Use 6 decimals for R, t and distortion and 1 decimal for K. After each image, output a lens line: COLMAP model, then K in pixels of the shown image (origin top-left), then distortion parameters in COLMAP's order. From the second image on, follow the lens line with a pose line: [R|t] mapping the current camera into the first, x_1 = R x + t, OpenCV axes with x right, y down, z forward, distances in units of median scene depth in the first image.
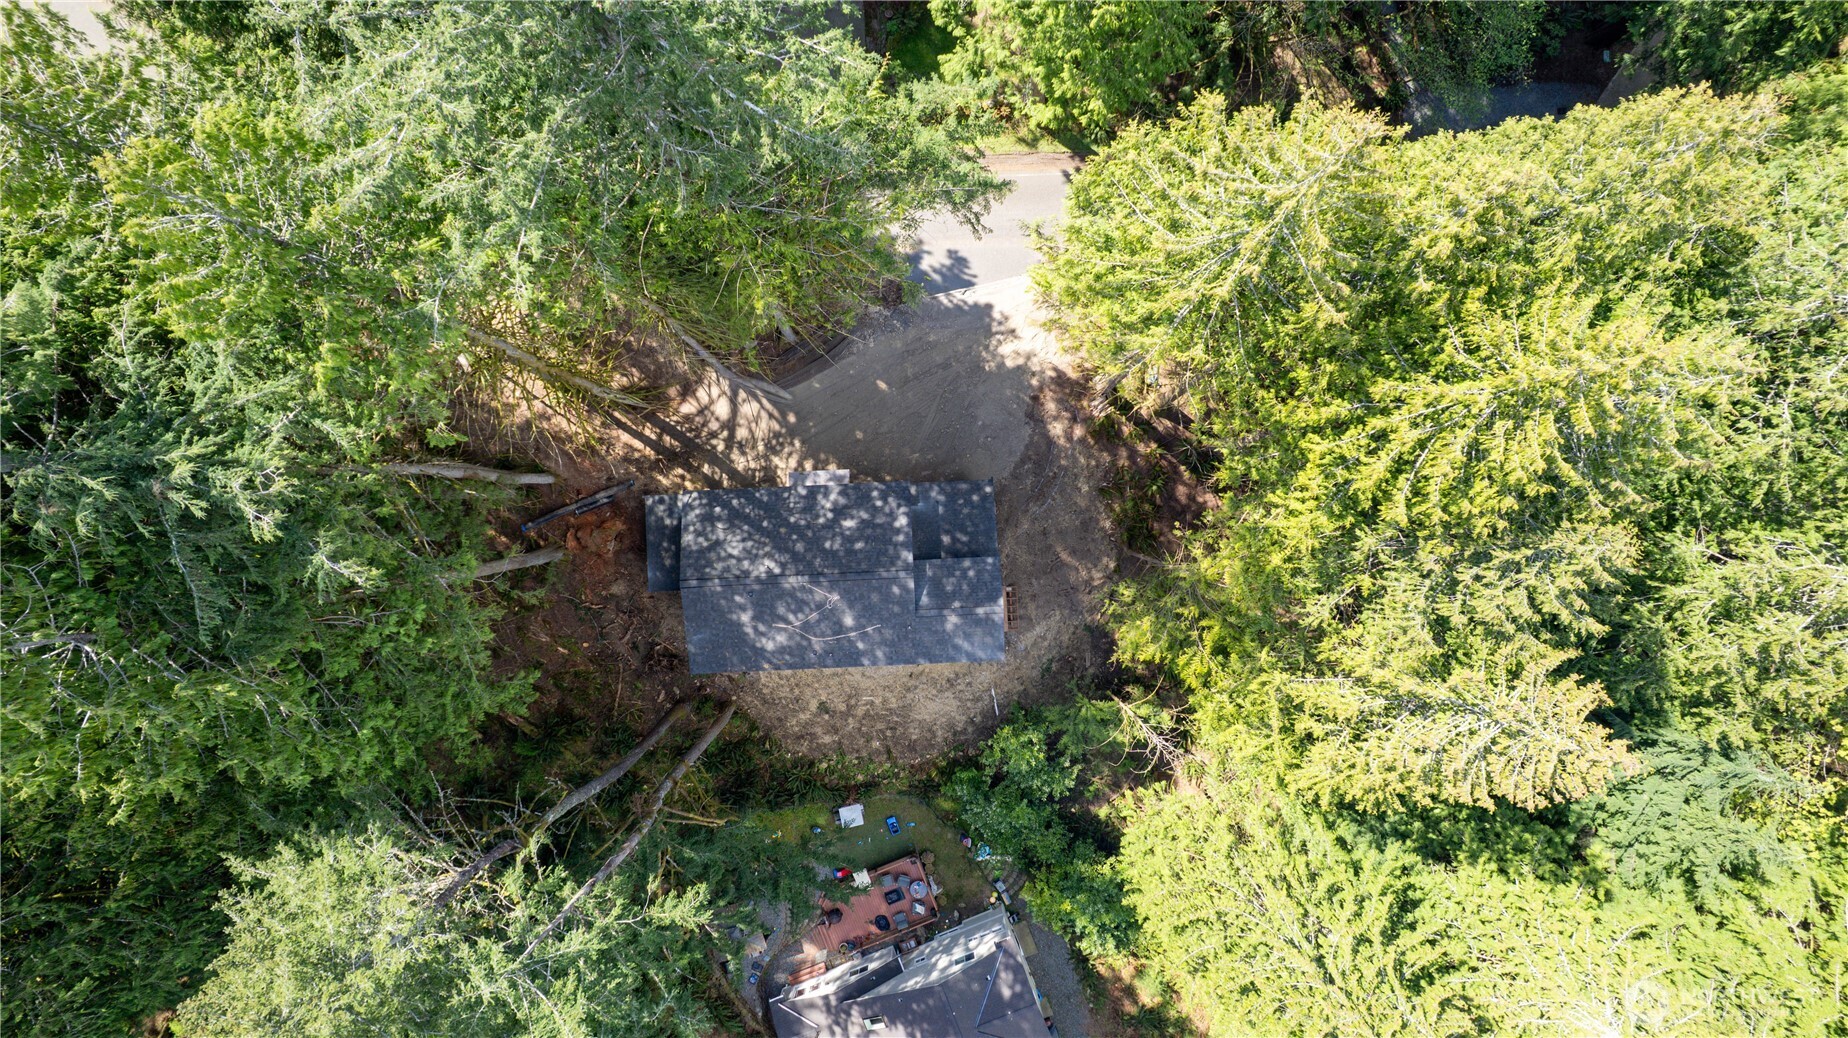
lens RADIAL K [[1180.2, 0, 924.0], [0, 1180.2, 519.0], [0, 0, 1]] dist [-0.048696, 0.001176]
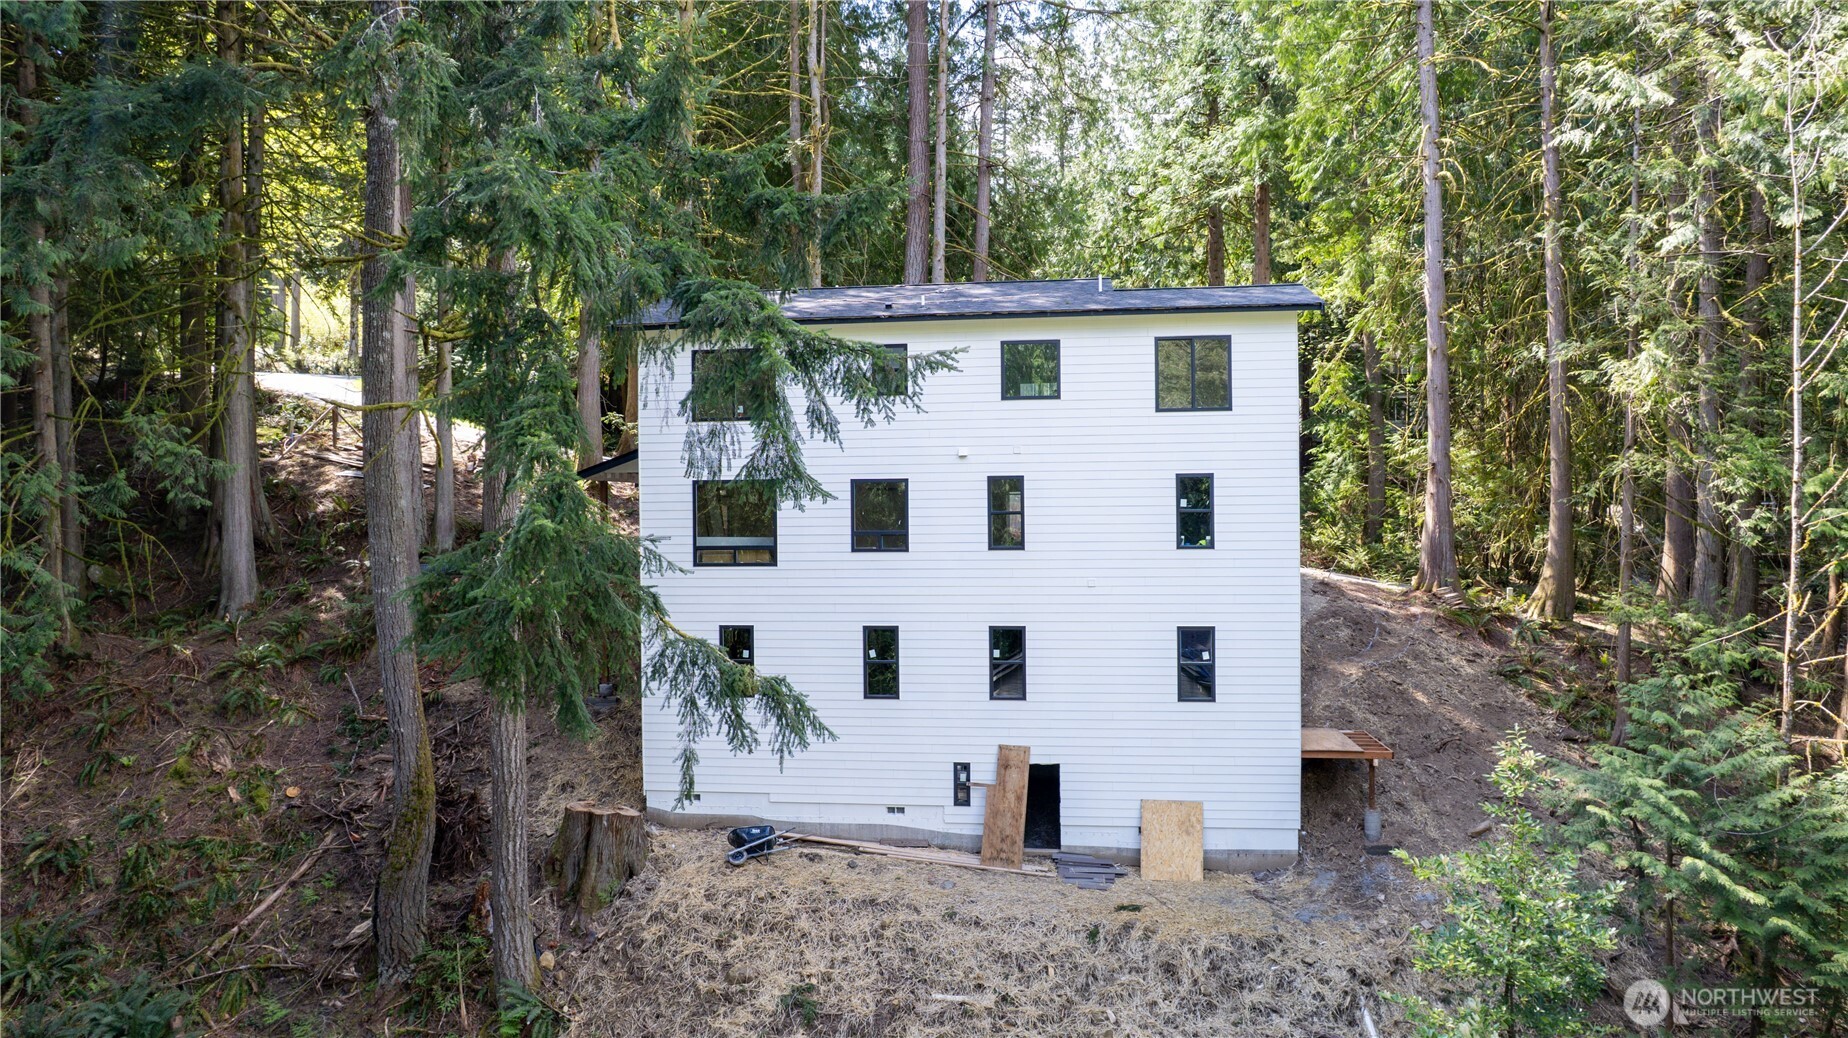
lens RADIAL K [[1183.6, 0, 924.0], [0, 1183.6, 519.0], [0, 0, 1]] dist [-0.074323, 0.061212]
pose [[0.986108, -0.003993, -0.166058, -0.003733], [-0.166037, 0.005131, -0.986106, 0.537318], [0.004790, 0.999979, 0.004397, 1.035182]]
